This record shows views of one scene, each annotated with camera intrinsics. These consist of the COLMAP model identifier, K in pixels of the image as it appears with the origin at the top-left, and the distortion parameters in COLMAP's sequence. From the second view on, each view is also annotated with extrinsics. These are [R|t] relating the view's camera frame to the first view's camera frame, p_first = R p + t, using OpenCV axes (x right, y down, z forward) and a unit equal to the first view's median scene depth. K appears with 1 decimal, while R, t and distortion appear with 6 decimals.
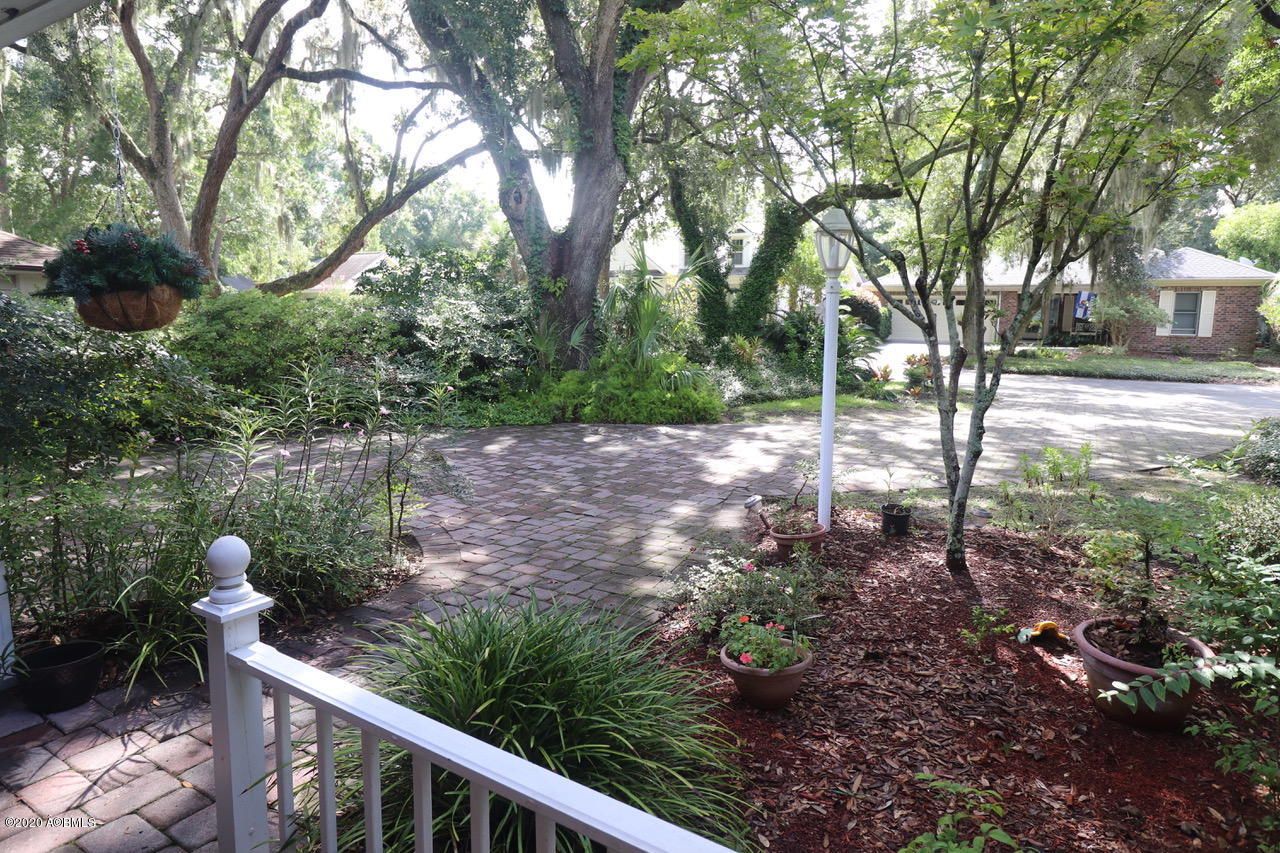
lens RADIAL K [[730.9, 0, 639.7], [0, 730.9, 411.3], [0, 0, 1]] dist [0.007663, -0.013865]
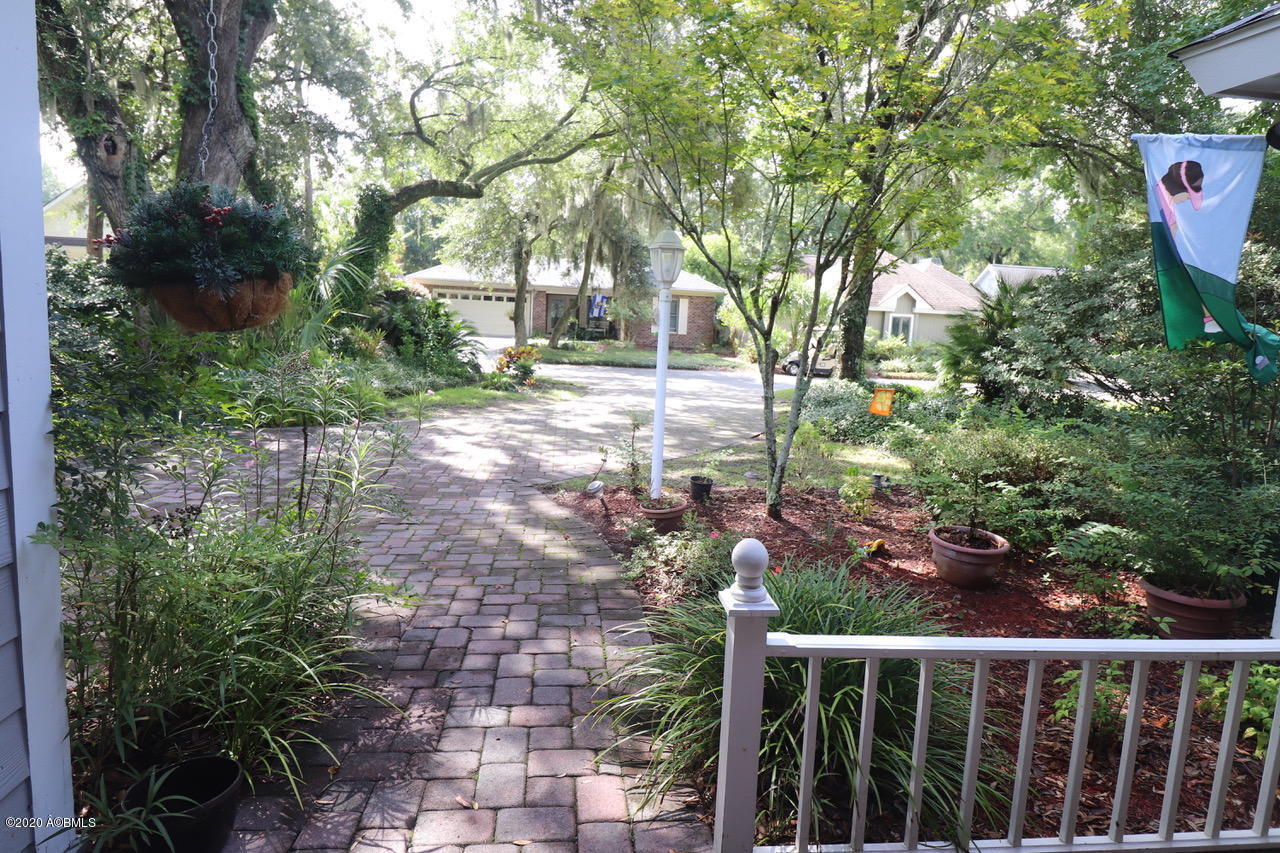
lens RADIAL K [[730.9, 0, 639.7], [0, 730.9, 411.3], [0, 0, 1]] dist [0.007663, -0.013865]
pose [[0.793633, -0.048044, 0.606497, -0.156227], [0.039993, 0.998841, 0.026790, -0.006209], [-0.607081, 0.002994, 0.794634, 0.028857]]
